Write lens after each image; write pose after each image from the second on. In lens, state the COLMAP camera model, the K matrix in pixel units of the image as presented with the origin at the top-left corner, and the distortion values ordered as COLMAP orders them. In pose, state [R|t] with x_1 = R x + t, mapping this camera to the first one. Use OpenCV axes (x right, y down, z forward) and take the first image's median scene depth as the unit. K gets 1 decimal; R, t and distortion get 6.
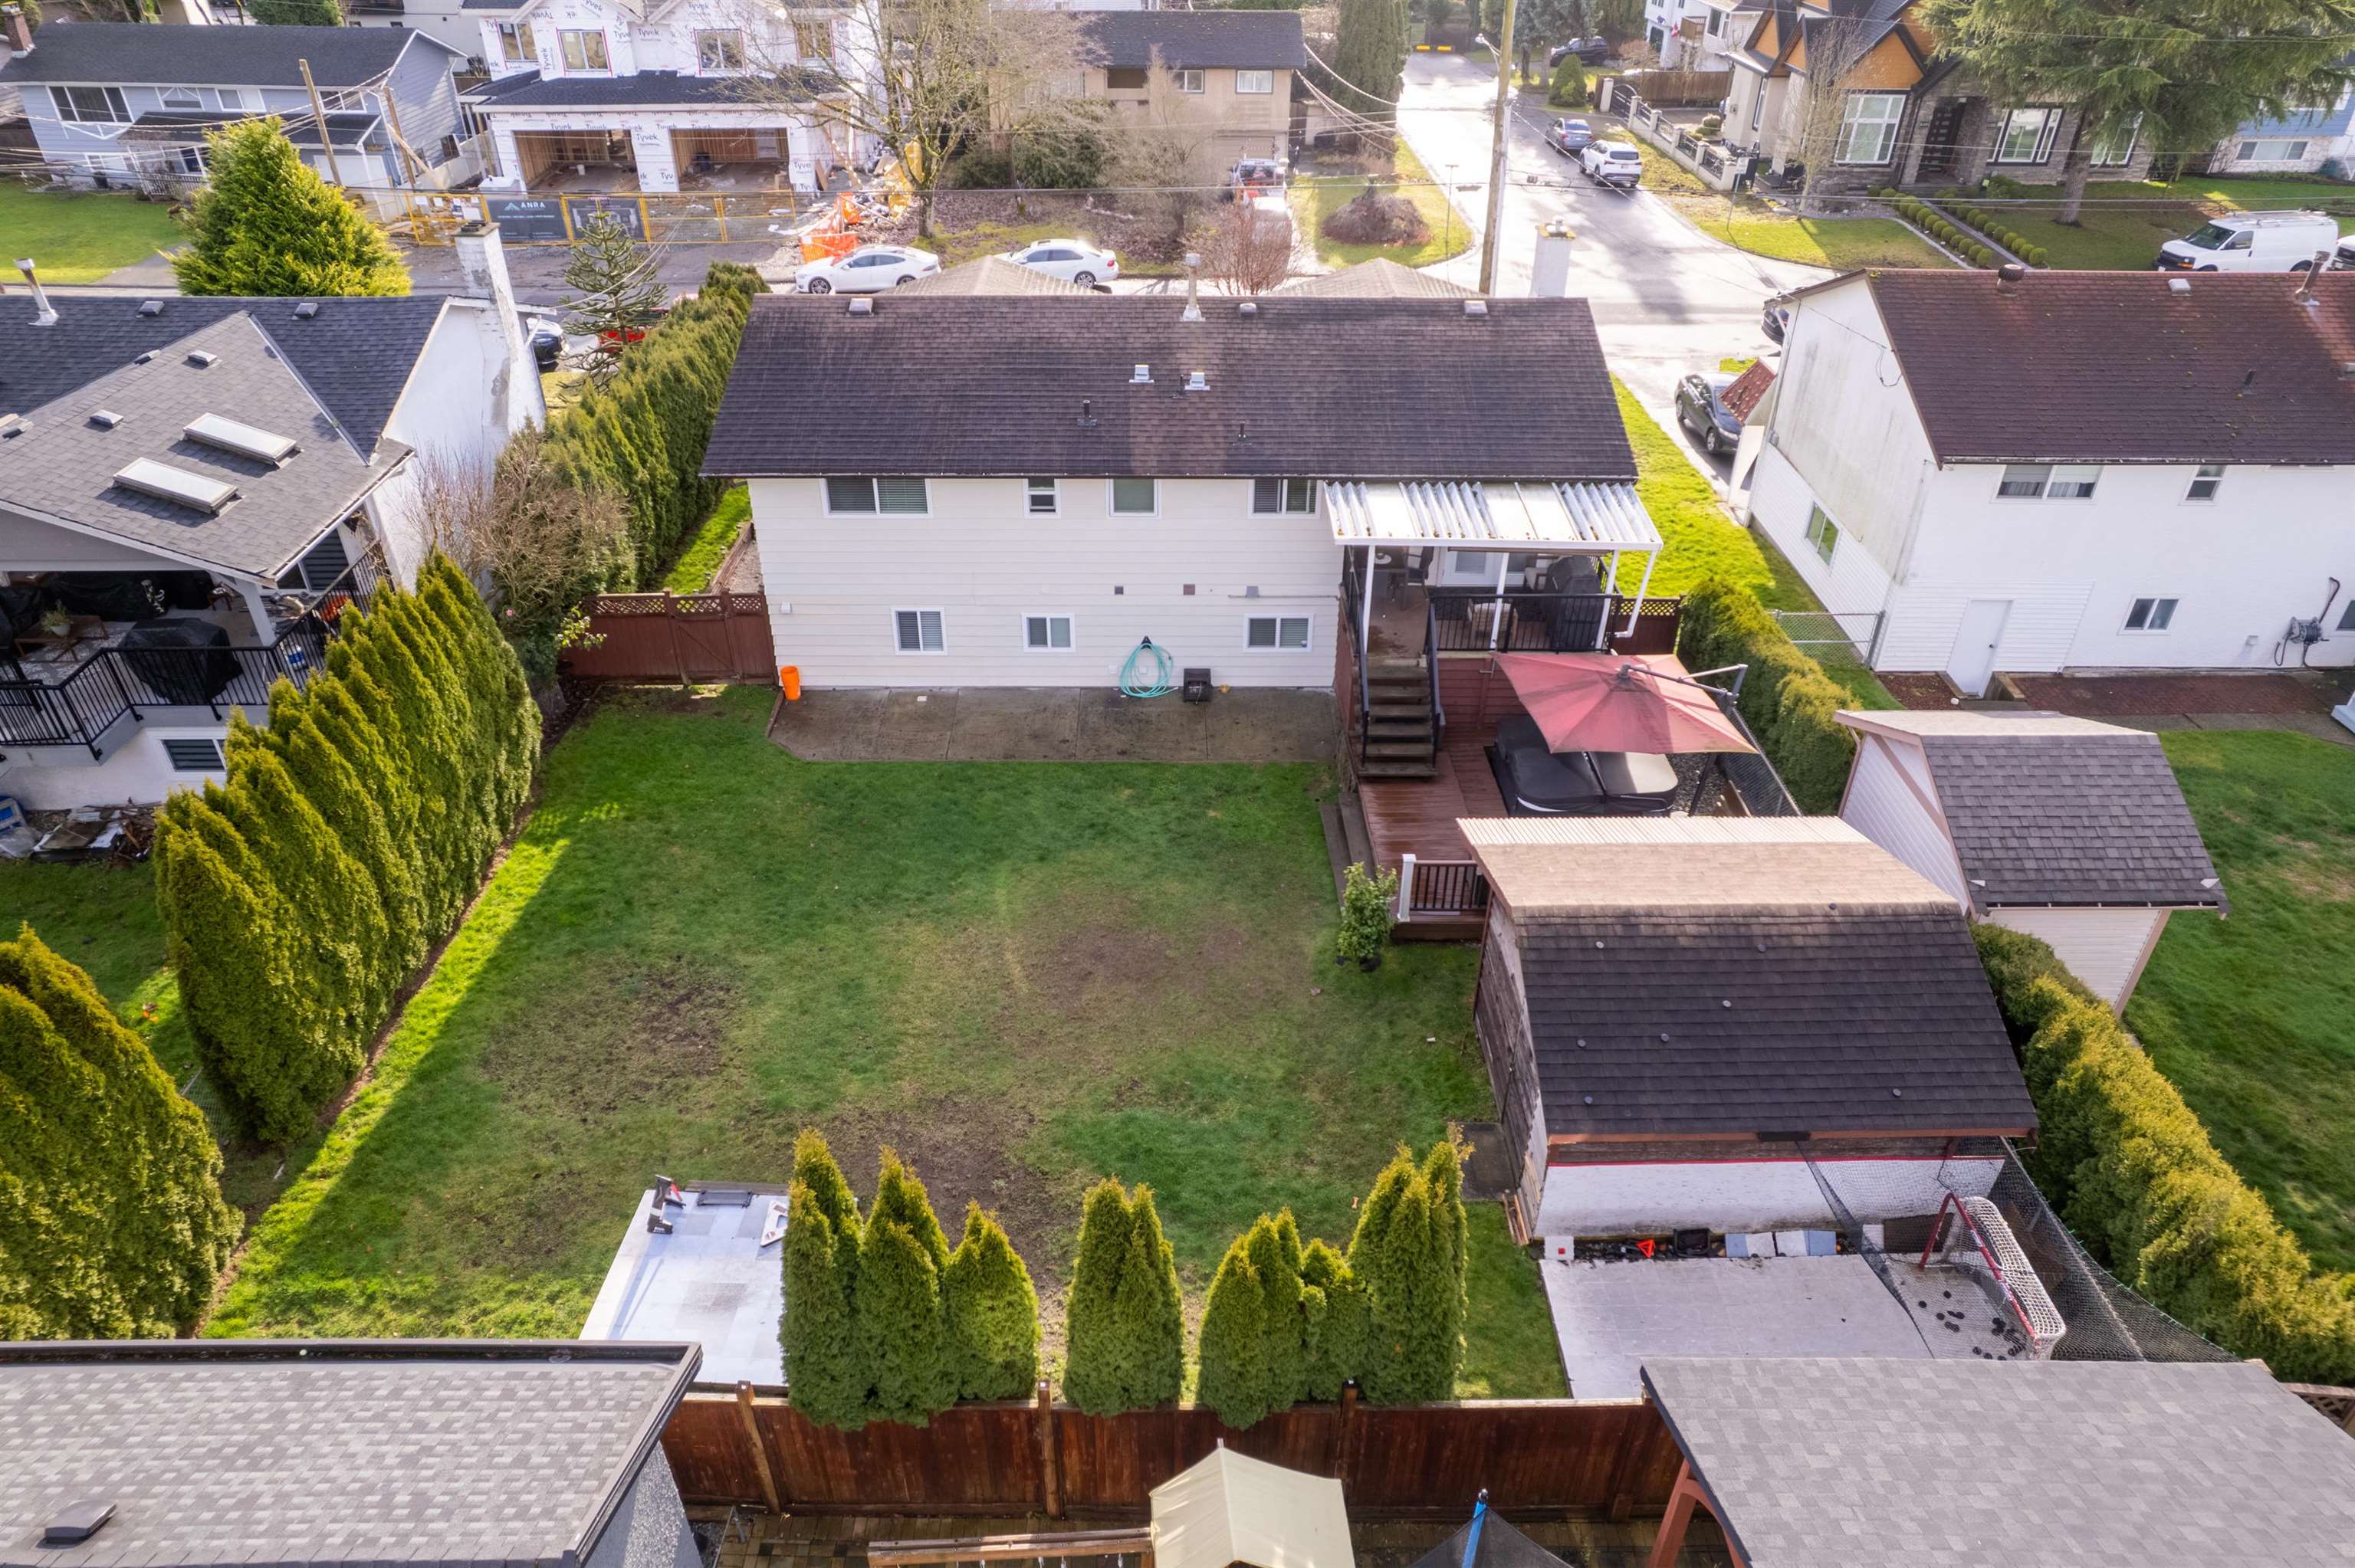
lens RADIAL K [[1527.7, 0, 1177.5], [0, 1527.7, 784.0], [0, 0, 1]] dist [-0.029745, 0.003306]
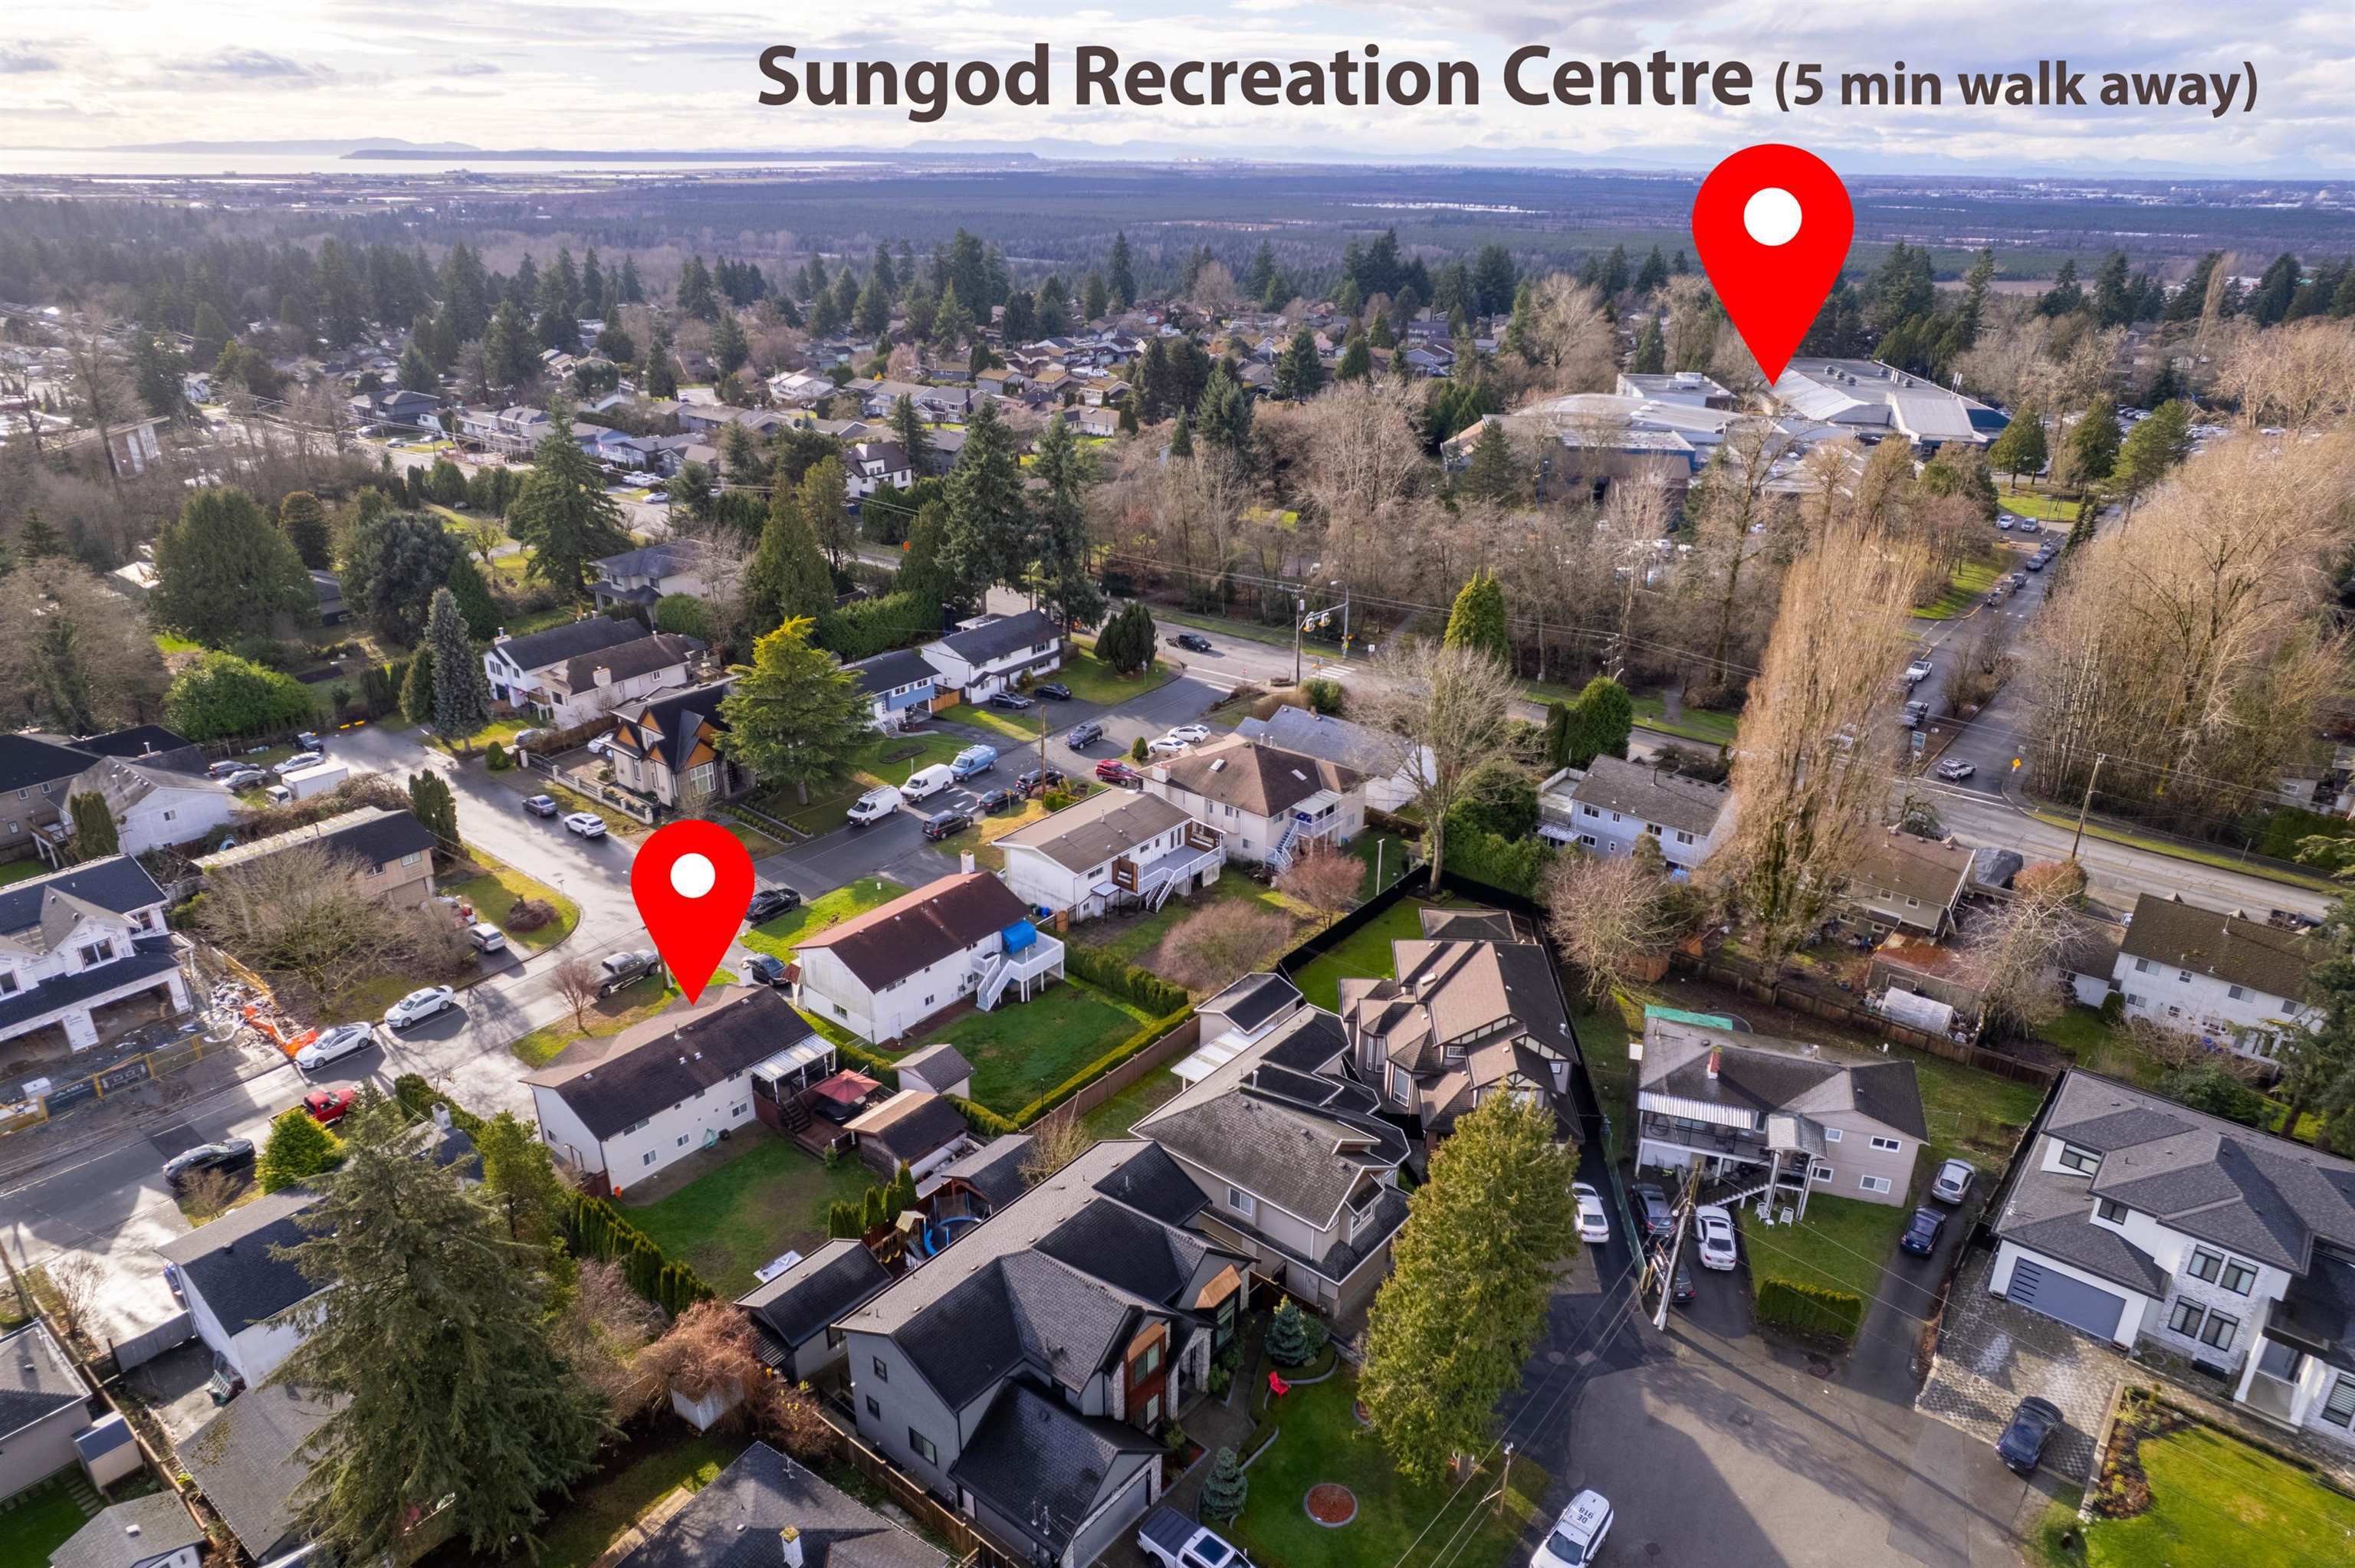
lens RADIAL K [[1527.7, 0, 1177.5], [0, 1527.7, 784.0], [0, 0, 1]] dist [-0.029745, 0.003306]
pose [[0.645009, -0.305238, 0.700567, -1.496166], [0.423689, 0.905796, 0.004568, -0.366078], [-0.635965, 0.293875, 0.713572, -2.330858]]
